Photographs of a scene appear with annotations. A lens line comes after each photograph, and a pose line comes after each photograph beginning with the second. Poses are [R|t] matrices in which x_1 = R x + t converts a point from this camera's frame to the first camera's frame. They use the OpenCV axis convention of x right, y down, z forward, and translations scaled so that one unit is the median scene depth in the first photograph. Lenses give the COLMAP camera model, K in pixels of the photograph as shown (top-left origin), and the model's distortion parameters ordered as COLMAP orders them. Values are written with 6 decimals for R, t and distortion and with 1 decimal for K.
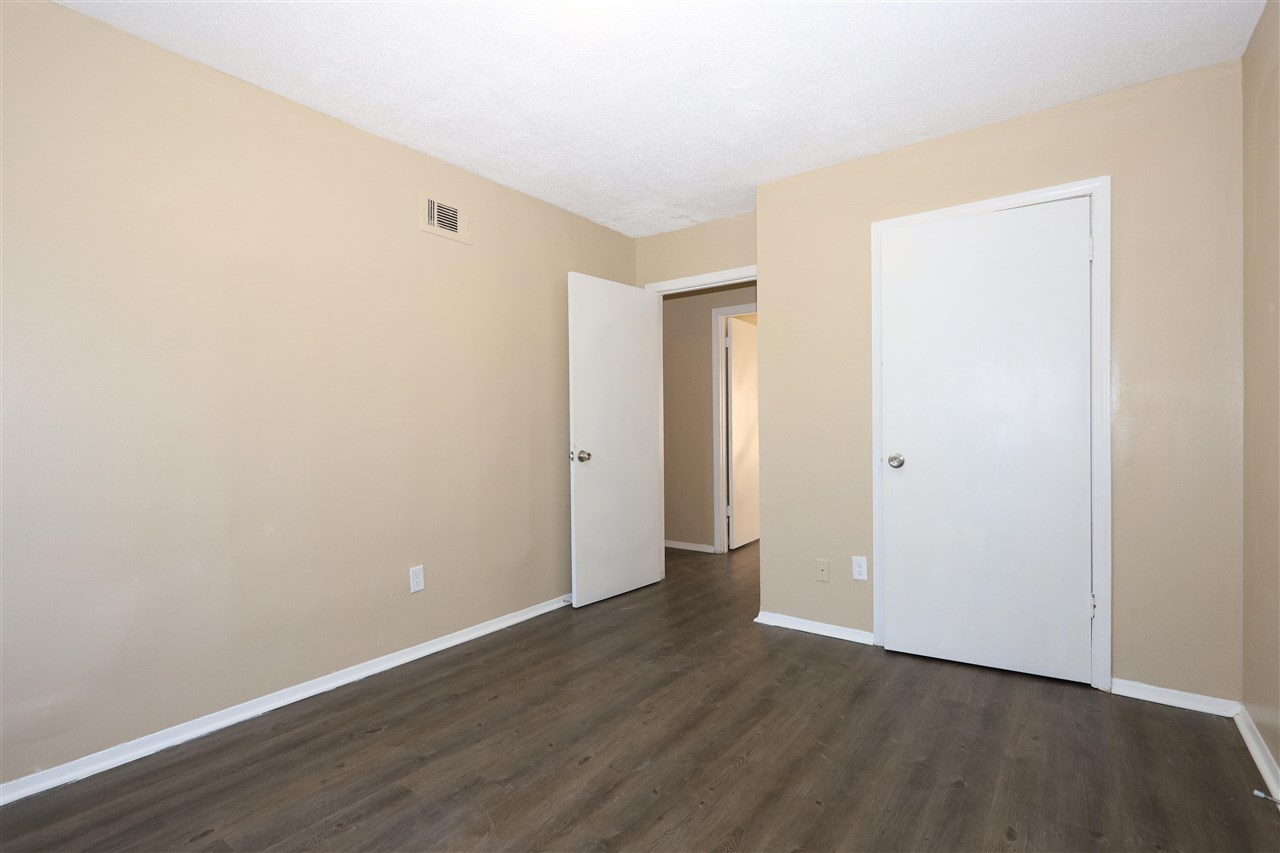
lens RADIAL K [[607.6, 0, 639.4], [0, 607.6, 431.1], [0, 0, 1]] dist [-0.003129, 0.000134]
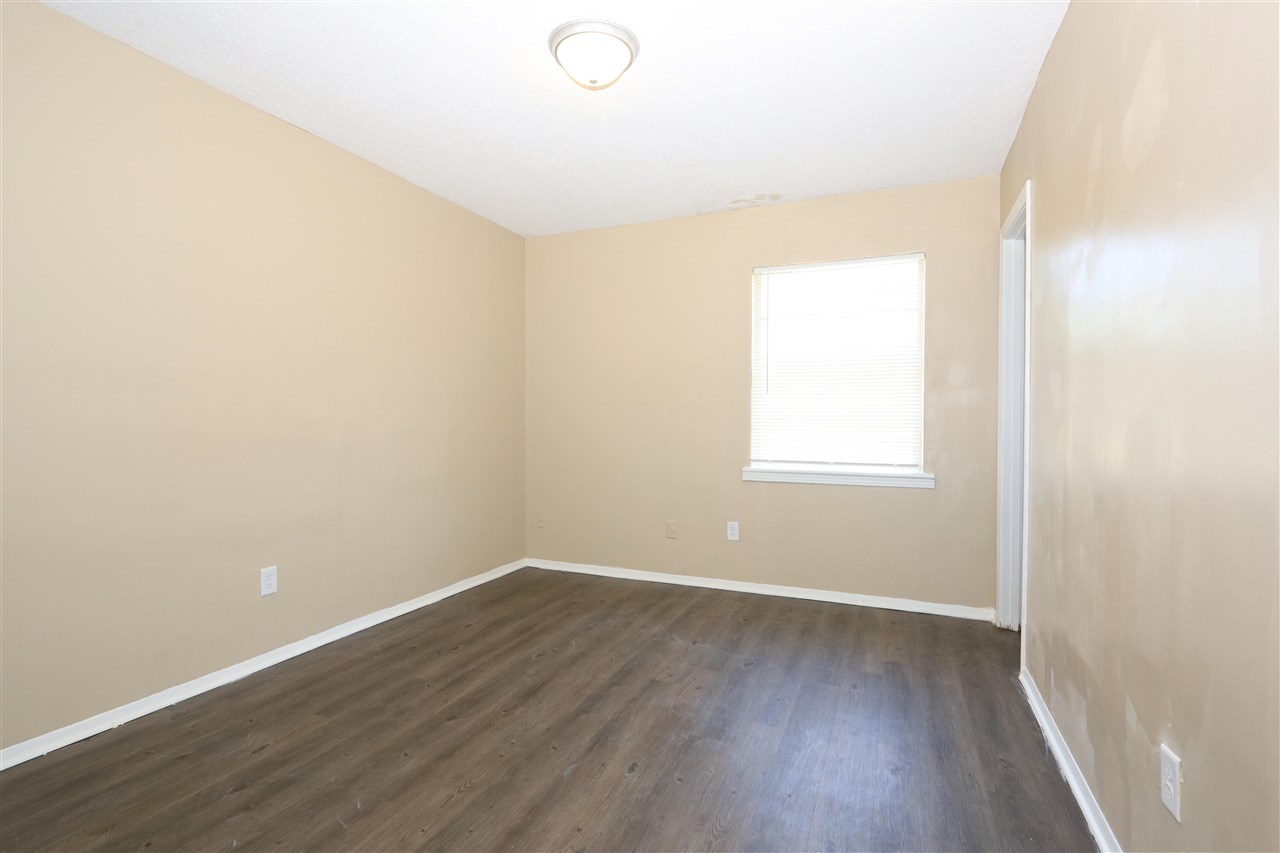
lens RADIAL K [[607.6, 0, 639.5], [0, 607.6, 420.5], [0, 0, 1]] dist [-0.003129, 0.000134]
pose [[-0.974270, 0.005663, -0.225313, 0.115407], [0.002593, 0.999900, 0.013922, -0.014639], [0.225369, 0.012979, -0.974187, 2.009755]]
